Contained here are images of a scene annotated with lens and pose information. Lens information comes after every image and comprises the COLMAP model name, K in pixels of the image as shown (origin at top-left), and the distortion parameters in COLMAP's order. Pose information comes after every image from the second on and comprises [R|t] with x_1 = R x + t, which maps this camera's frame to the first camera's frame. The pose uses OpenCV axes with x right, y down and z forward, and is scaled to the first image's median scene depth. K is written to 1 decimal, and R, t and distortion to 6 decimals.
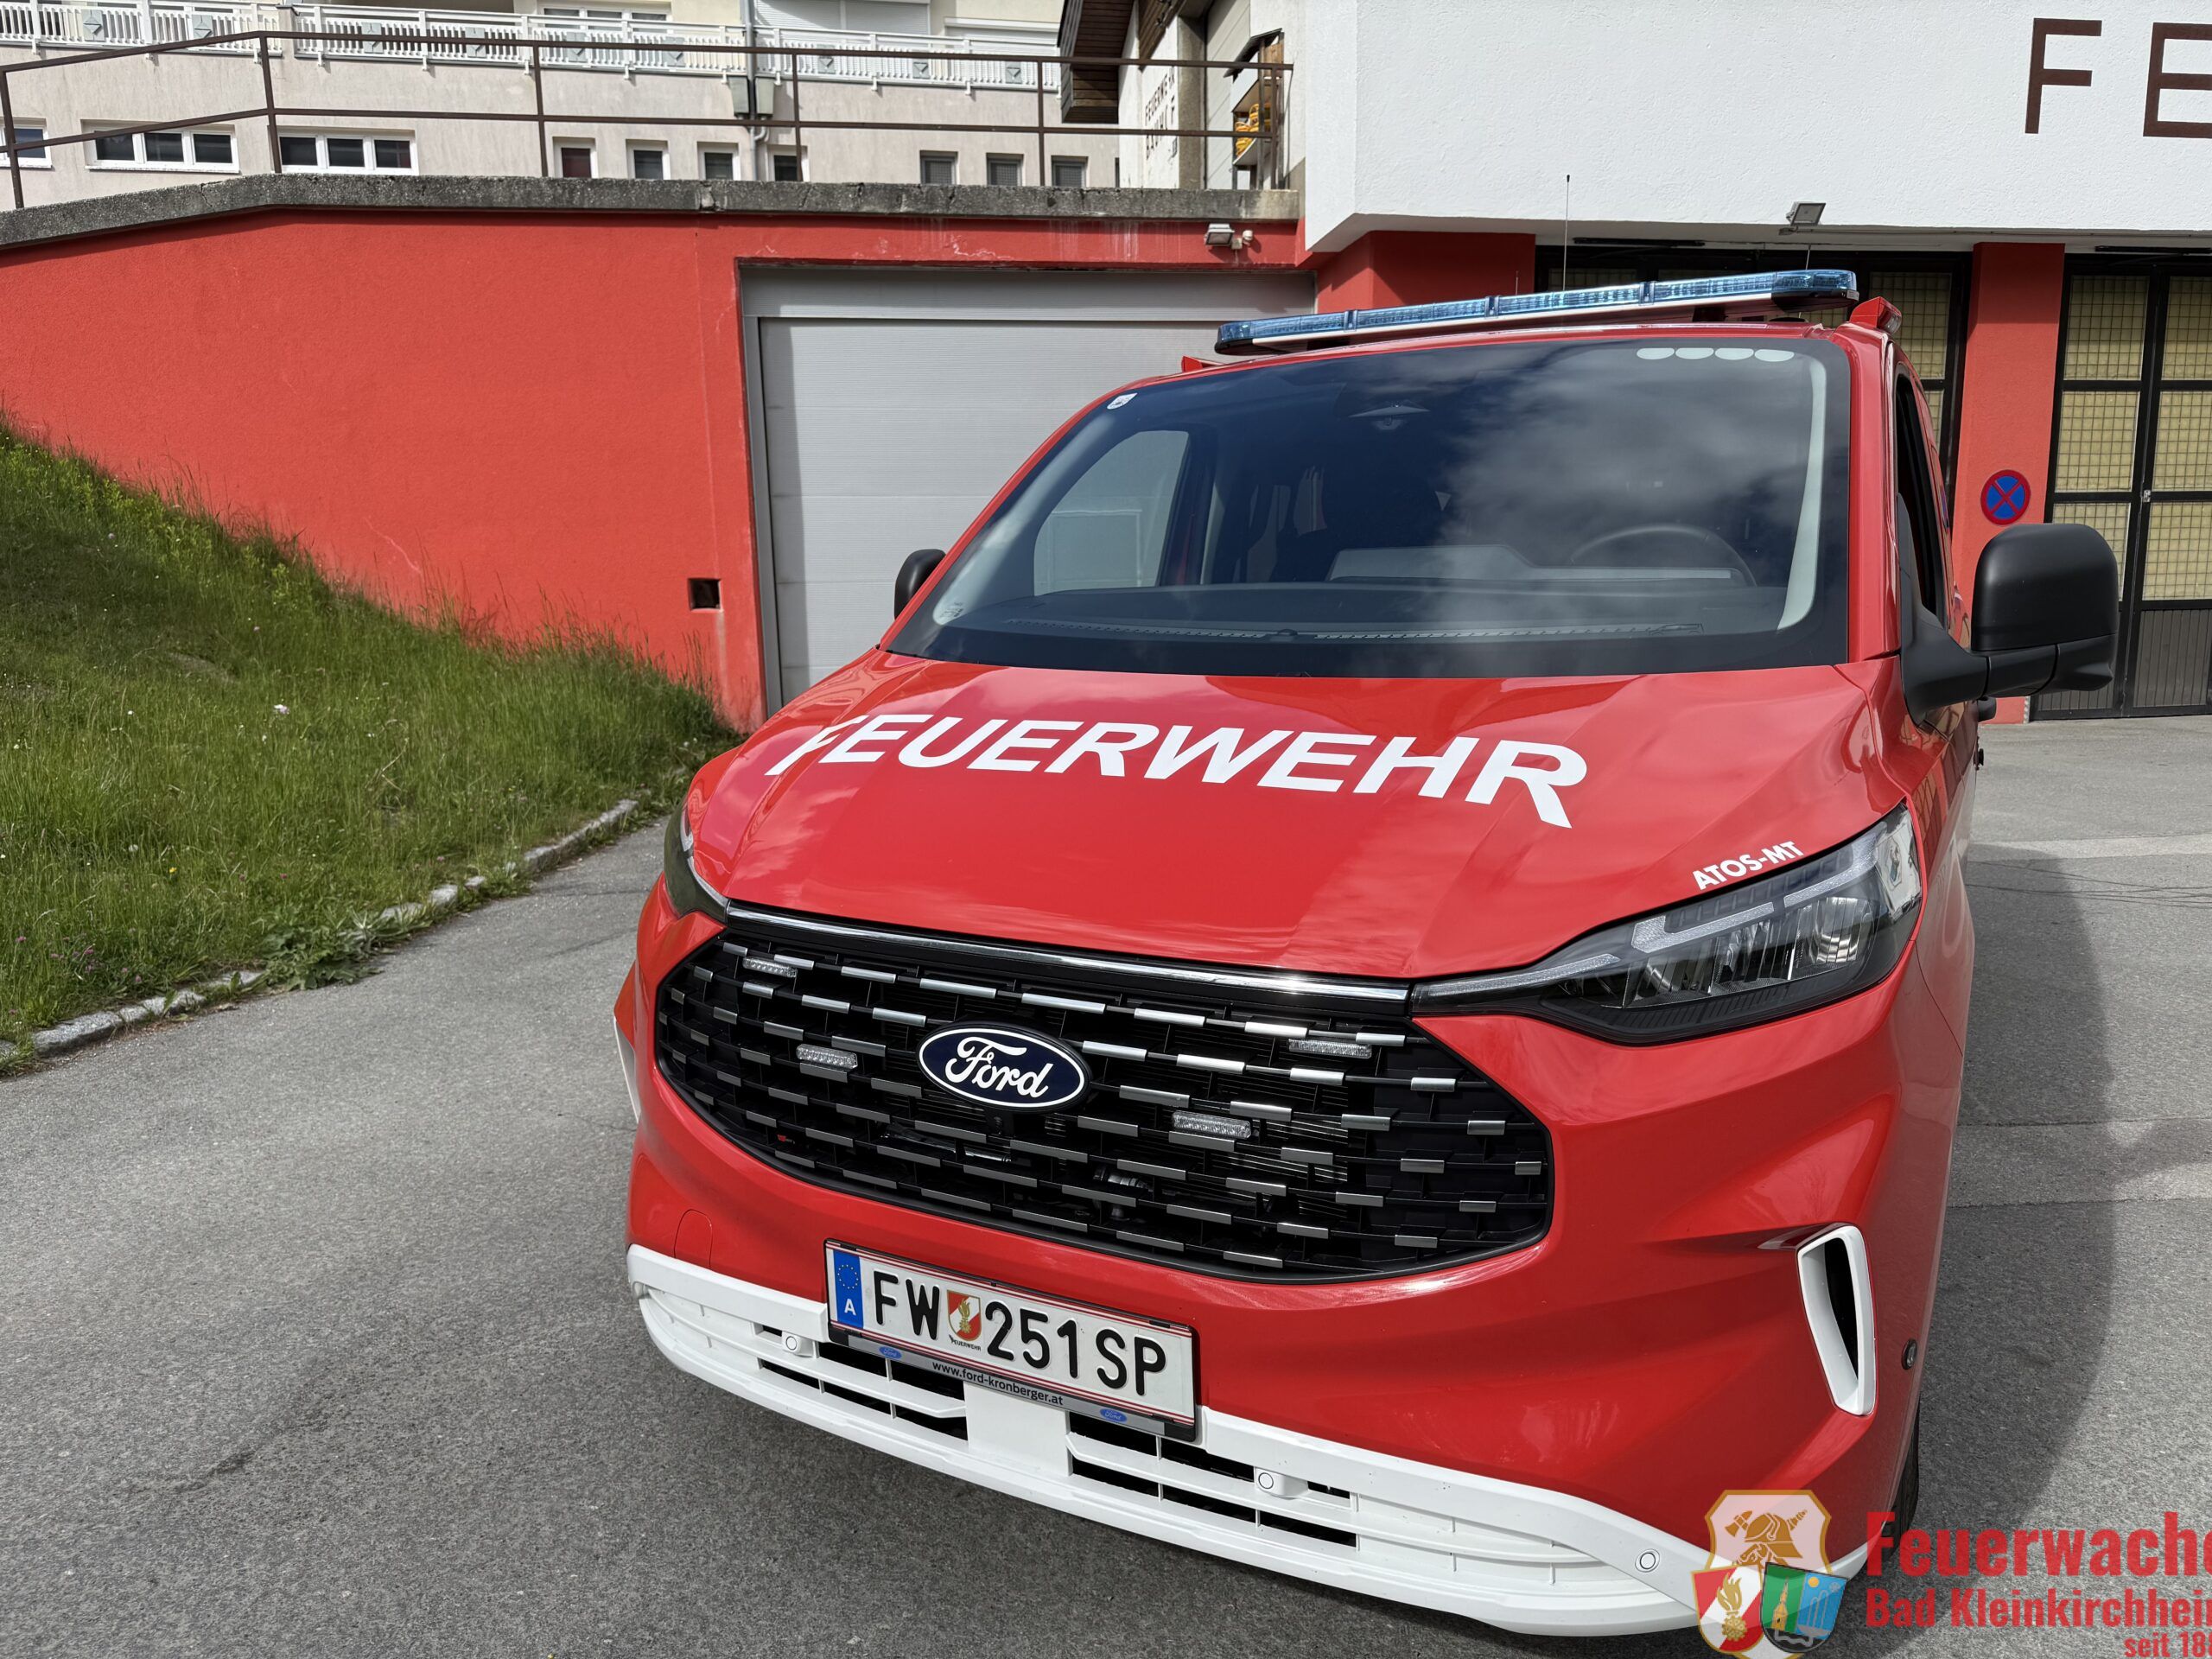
lens RADIAL K [[1561.1, 0, 1069.0], [0, 1561.1, 835.6], [0, 0, 1]] dist [0.030010, -0.032842]
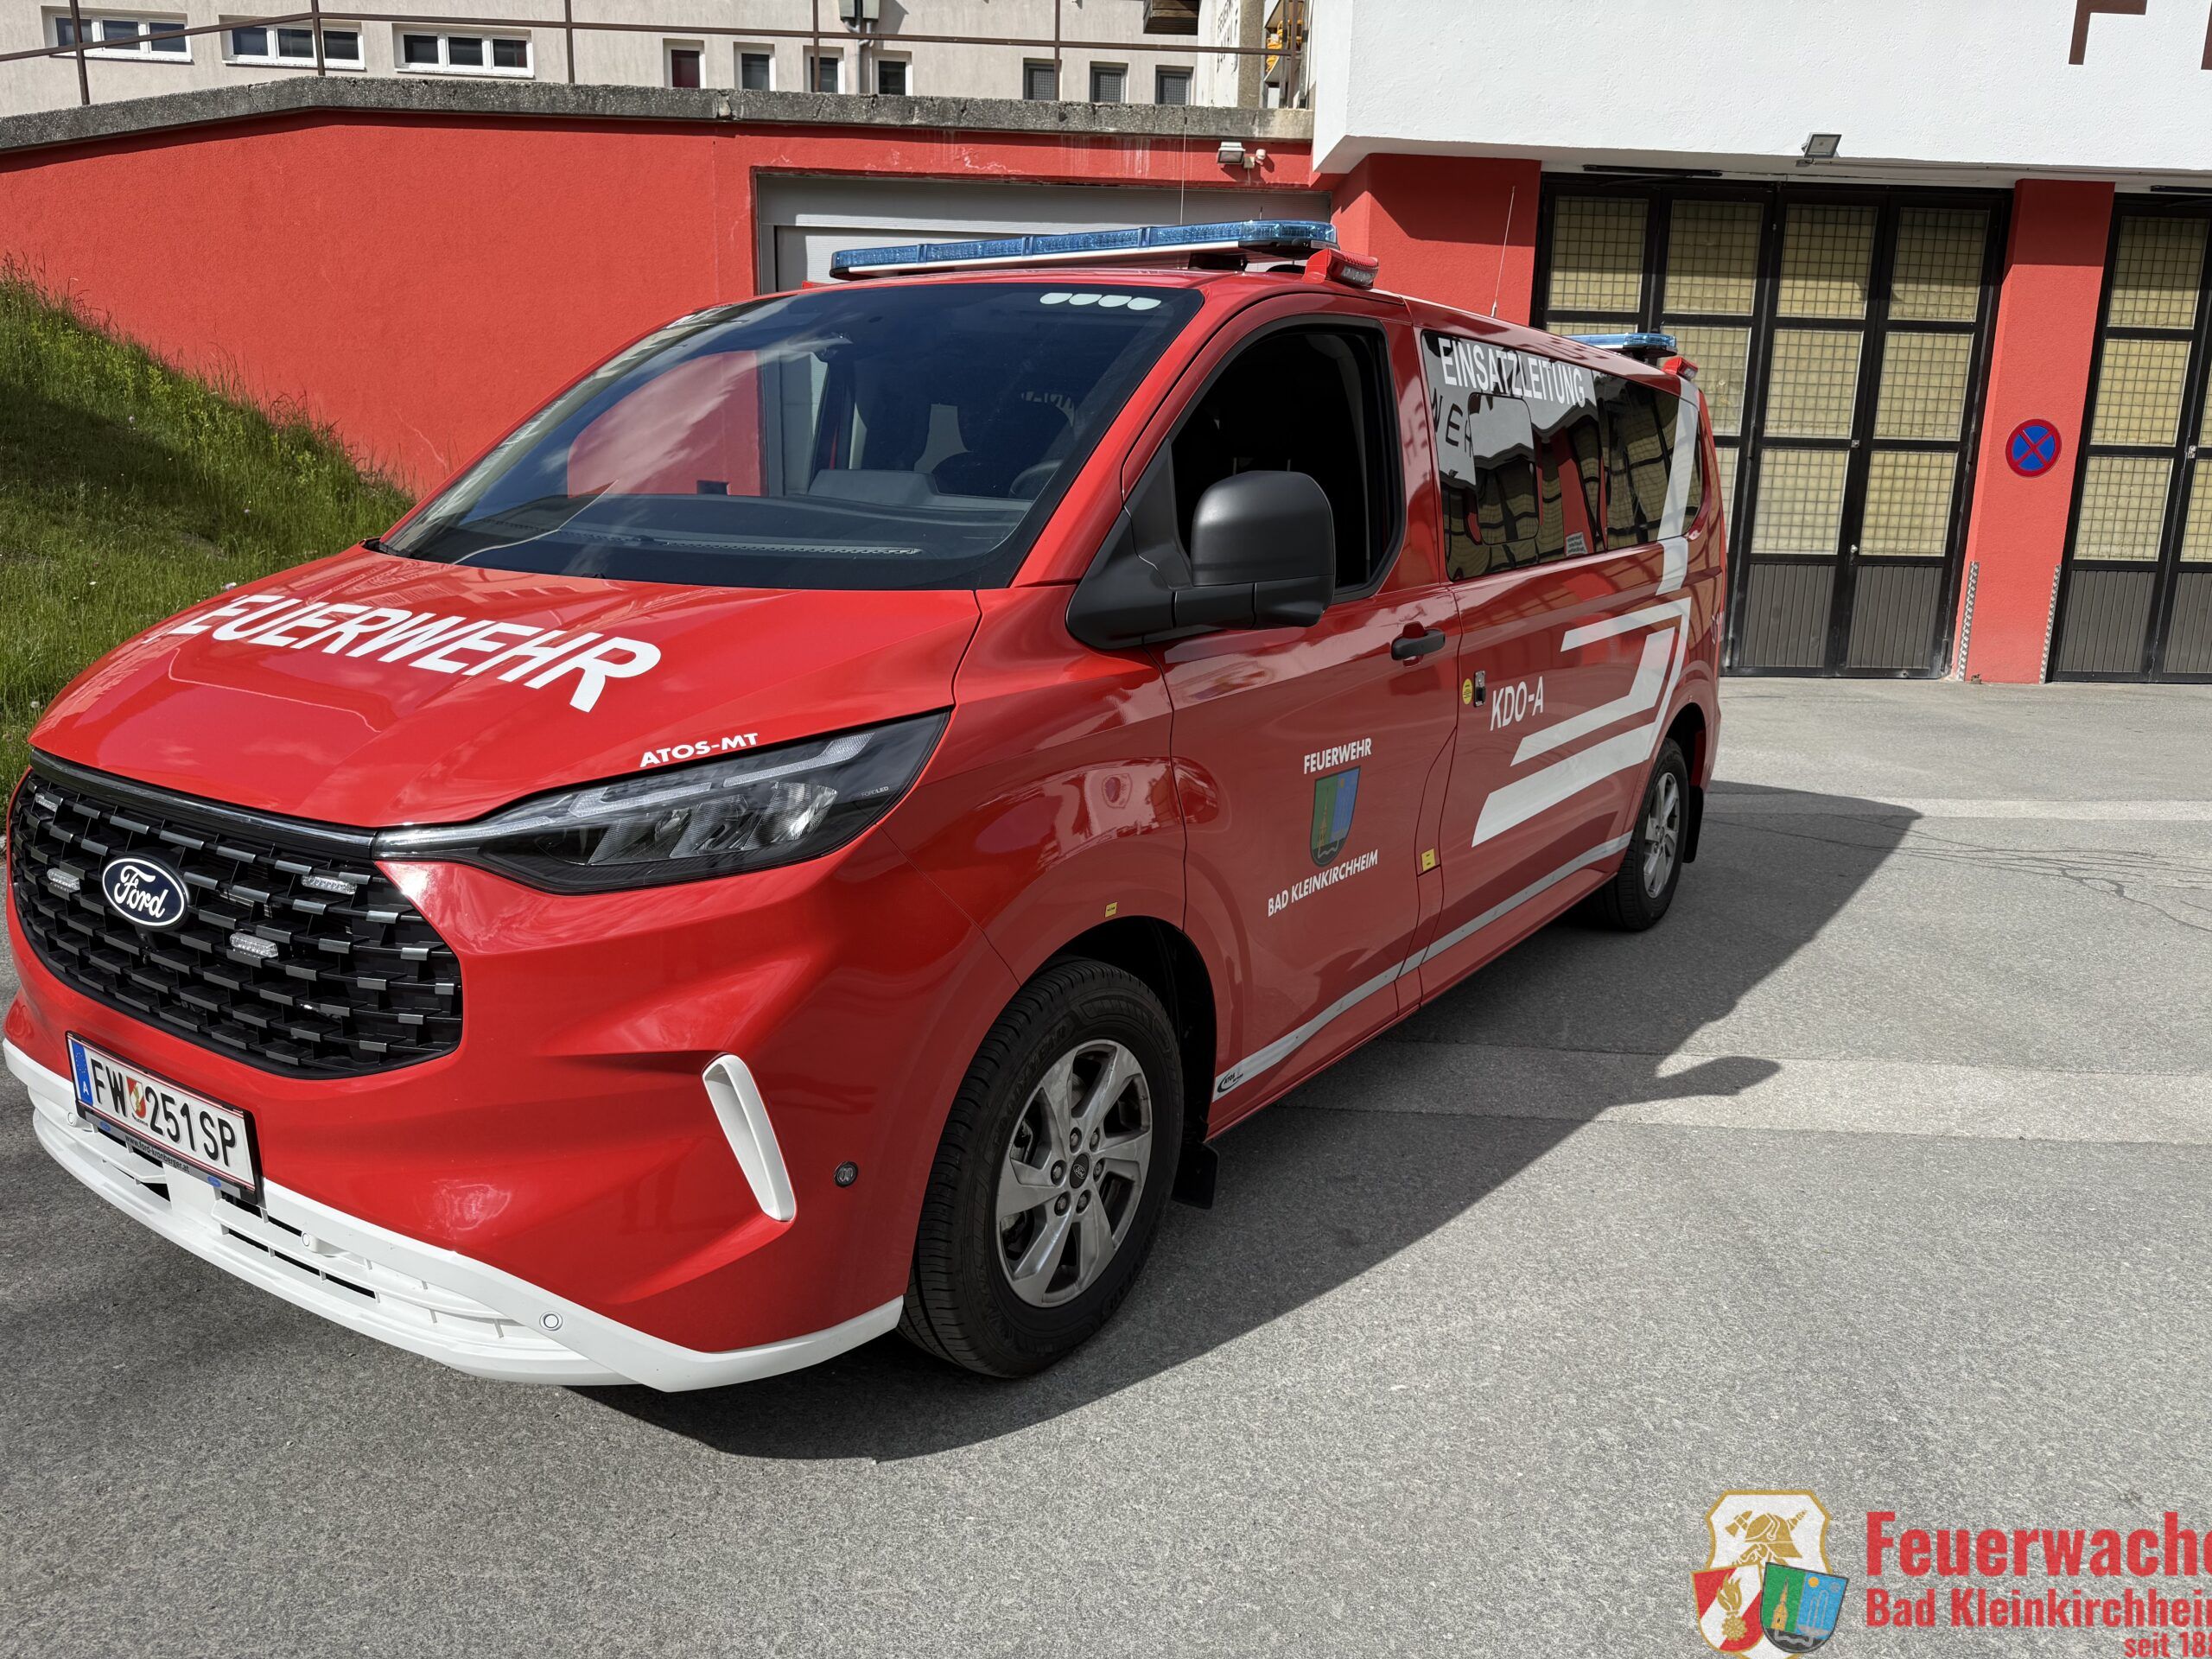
lens RADIAL K [[1561.1, 0, 1108.8], [0, 1561.1, 827.1], [0, 0, 1]] dist [0.030010, -0.032842]
pose [[0.995099, 0.056209, -0.081359, 0.132165], [-0.052383, 0.997452, 0.048424, 0.000509], [0.083873, -0.043925, 0.995508, -0.021910]]
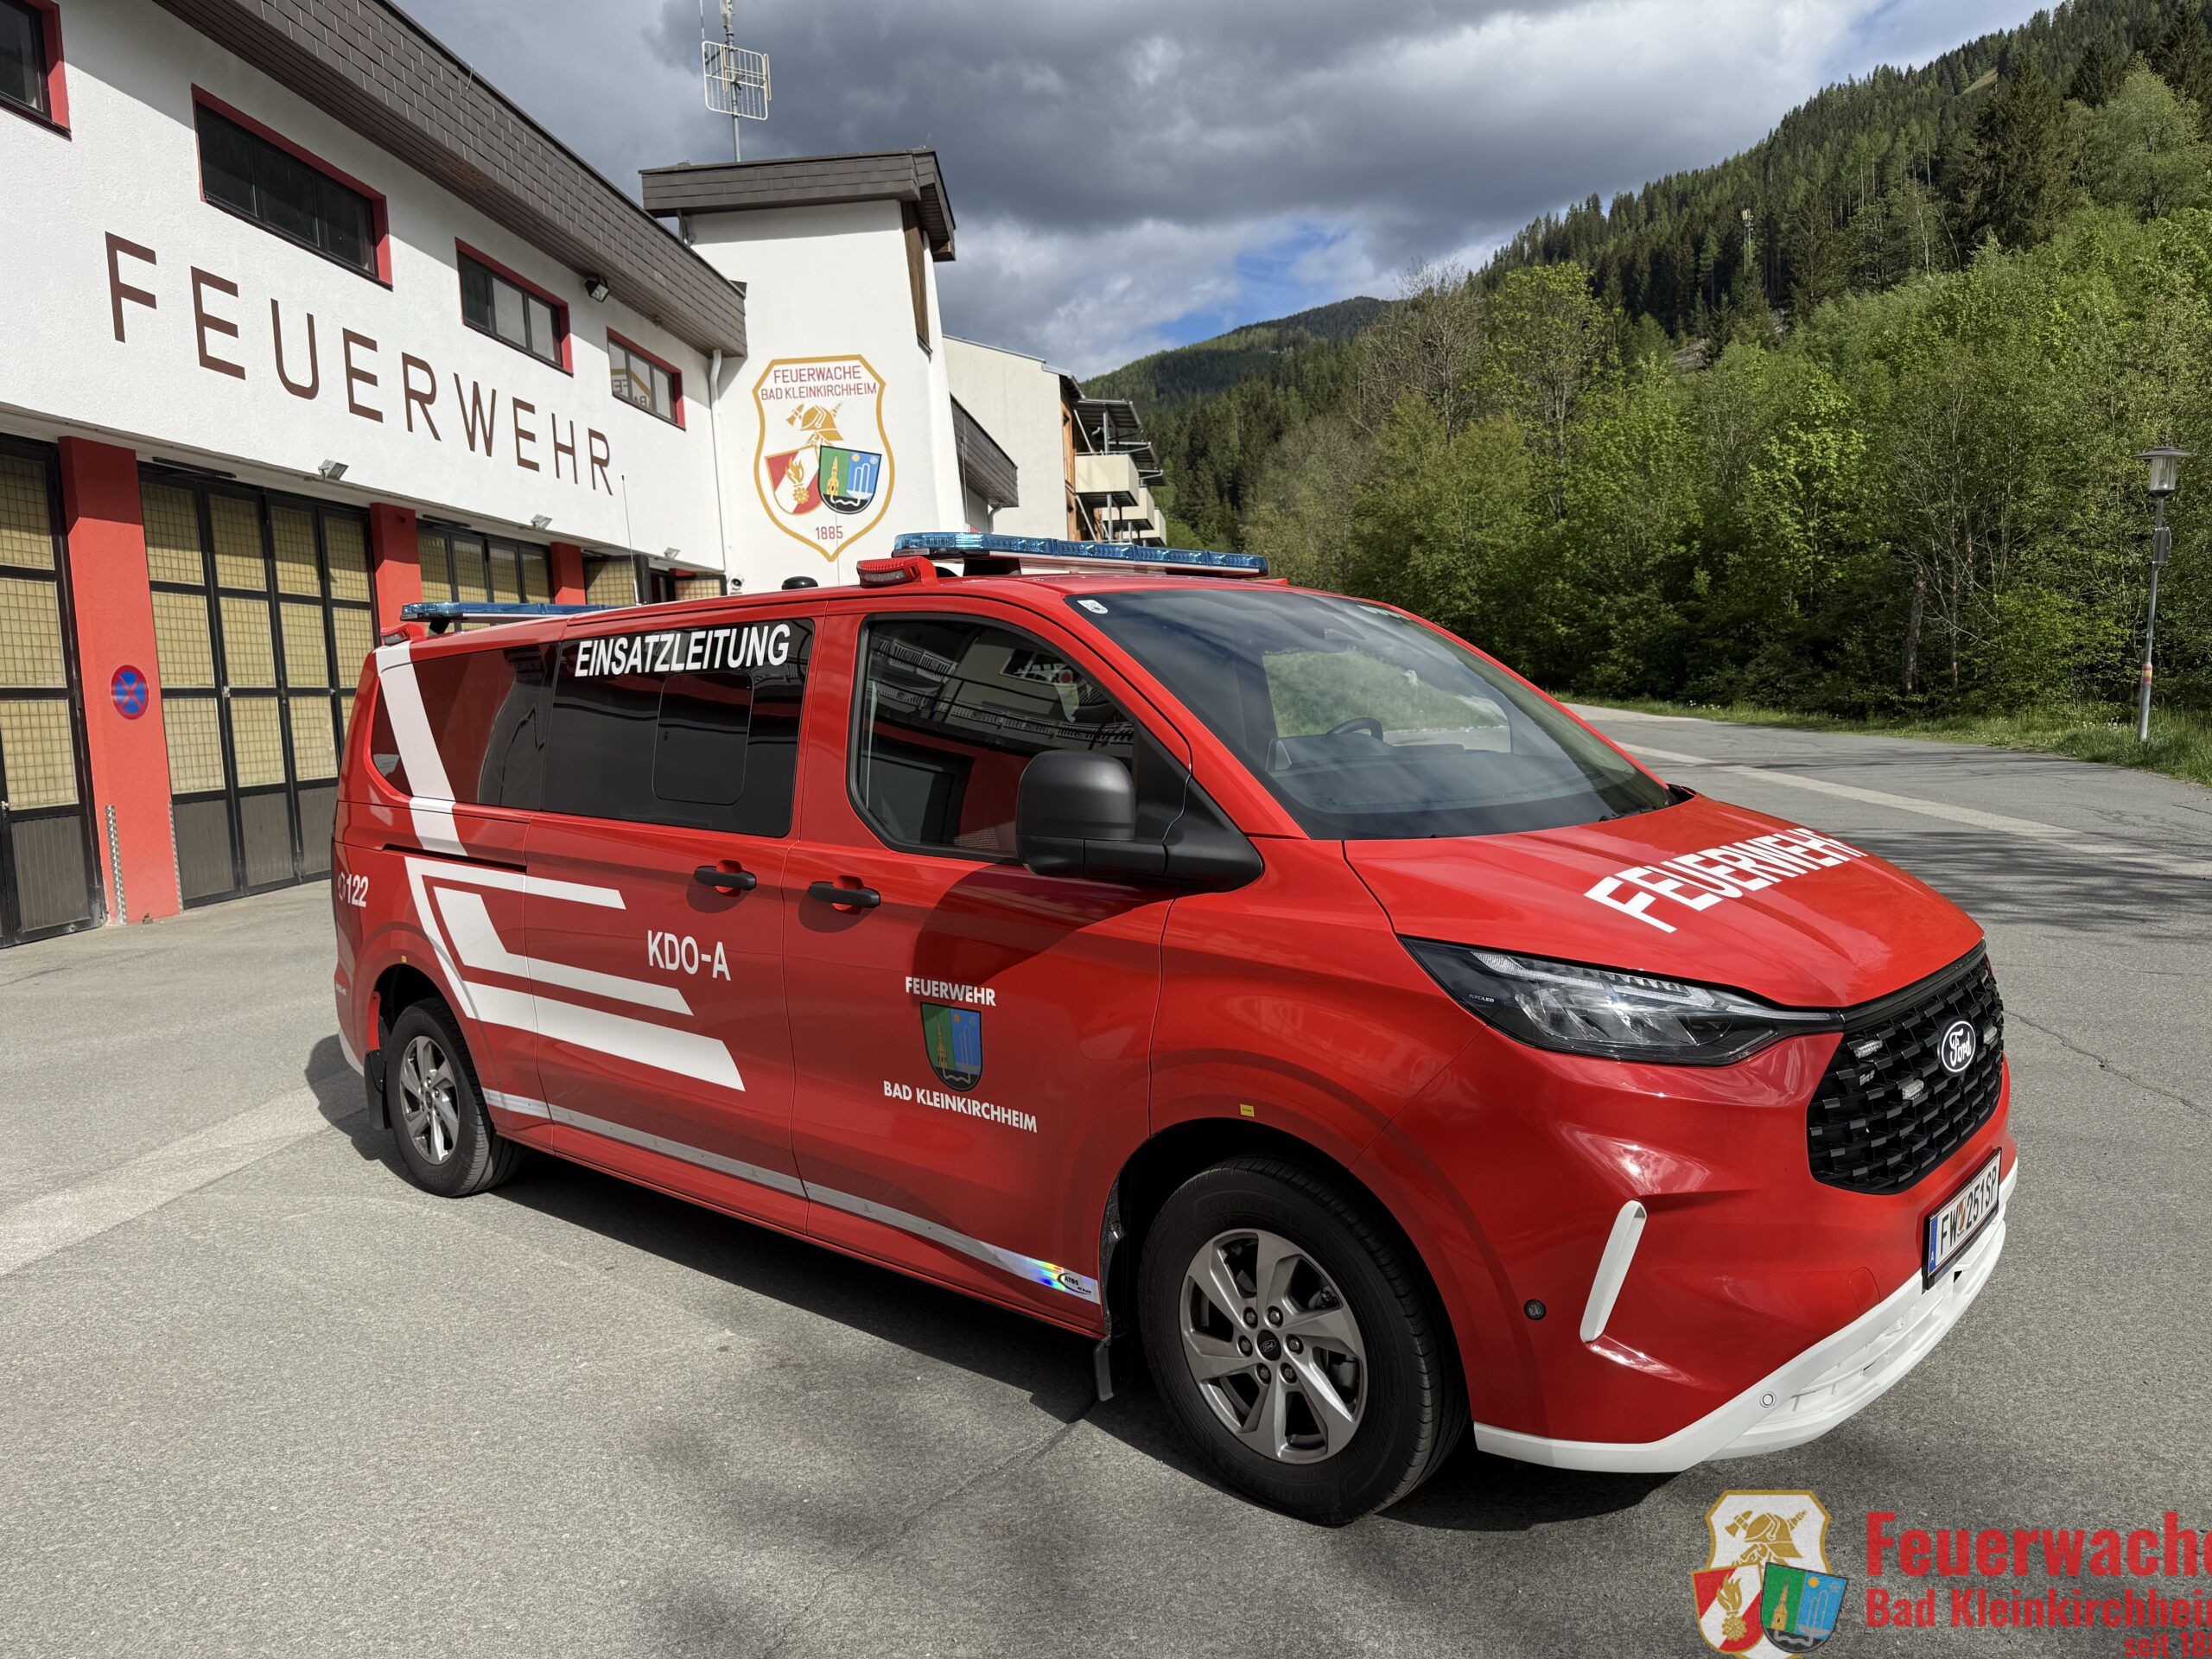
lens RADIAL K [[1561.1, 0, 1102.3], [0, 1561.1, 811.5], [0, 0, 1]] dist [0.030010, -0.032842]
pose [[0.215736, -0.068403, 0.974053, -0.264277], [0.200096, 0.979471, 0.024465, -0.046652], [-0.955730, 0.189627, 0.224995, 0.221528]]
